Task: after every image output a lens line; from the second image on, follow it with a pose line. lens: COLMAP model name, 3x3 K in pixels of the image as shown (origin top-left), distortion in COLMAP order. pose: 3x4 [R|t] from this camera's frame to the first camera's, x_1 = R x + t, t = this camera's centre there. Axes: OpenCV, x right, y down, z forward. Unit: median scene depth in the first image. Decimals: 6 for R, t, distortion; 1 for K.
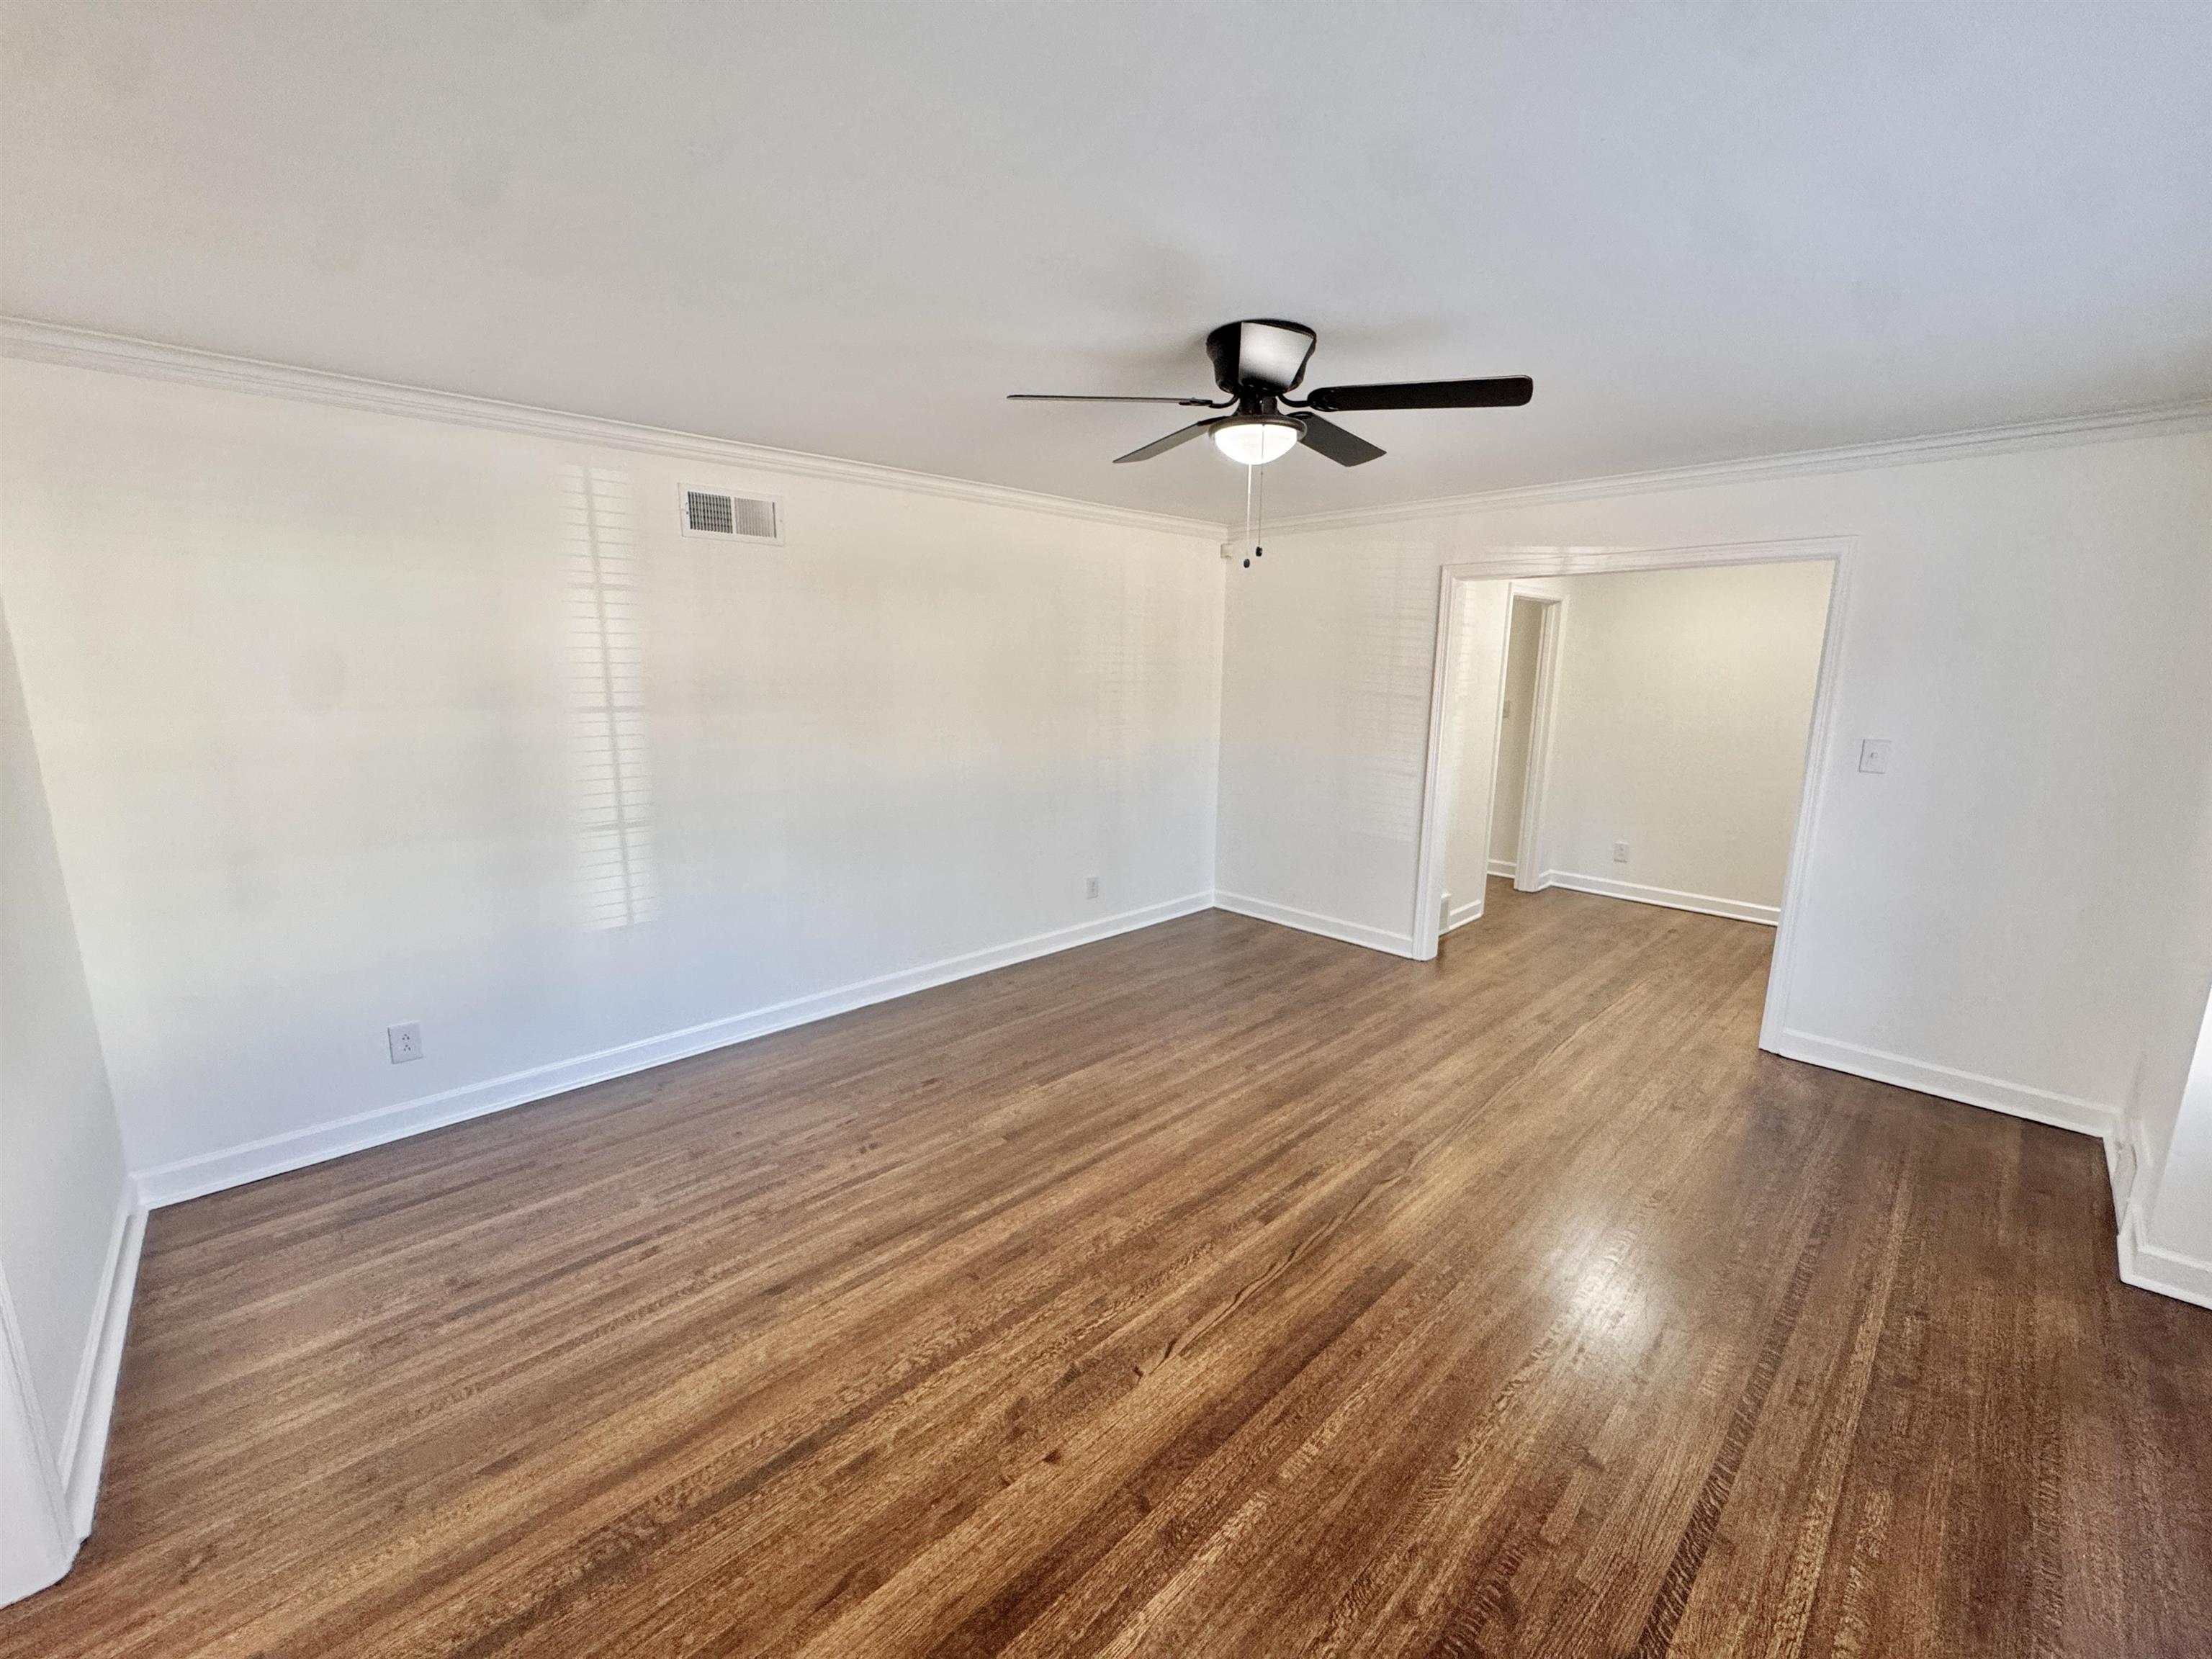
lens RADIAL K [[888.1, 0, 1103.5], [0, 888.1, 828.8], [0, 0, 1]] dist [-0.003111, -0.000014]
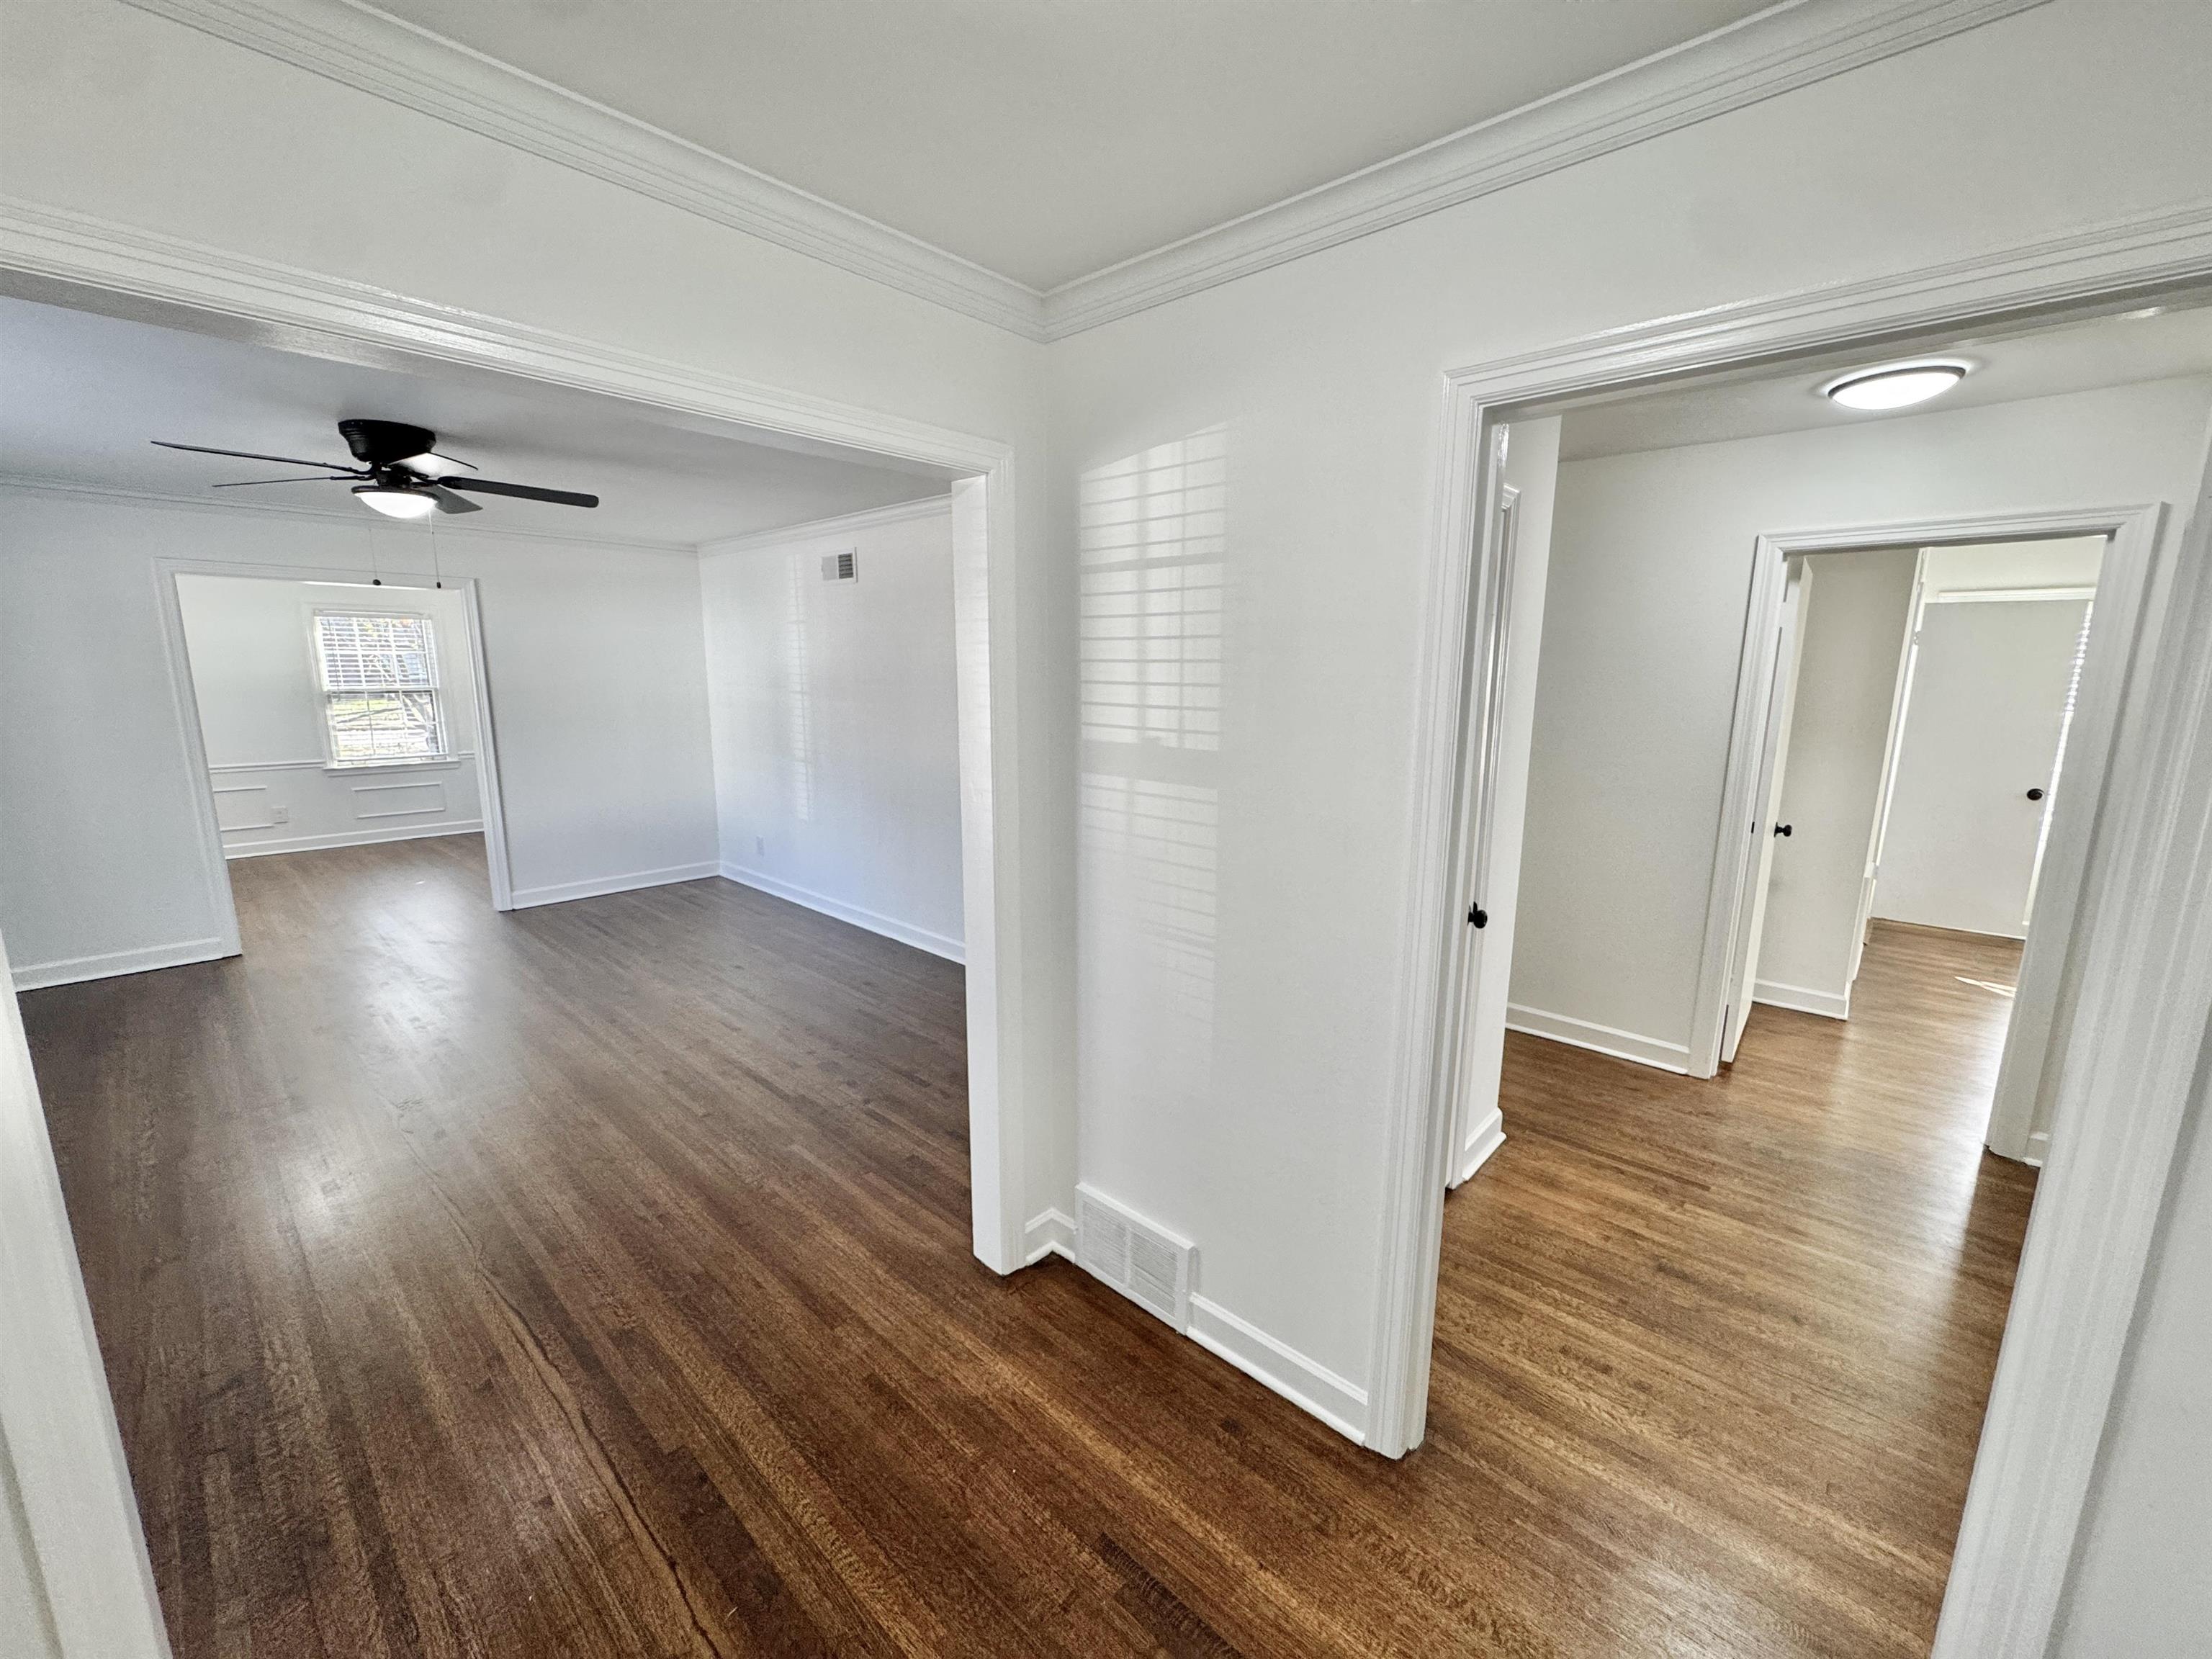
lens RADIAL K [[888.1, 0, 1122.5], [0, 888.1, 833.8], [0, 0, 1]] dist [-0.003111, -0.000014]
pose [[0.069609, 0.179120, -0.981362, 1.287038], [-0.193646, 0.967462, 0.162848, -0.284115], [0.978599, 0.178701, 0.102030, 1.552221]]
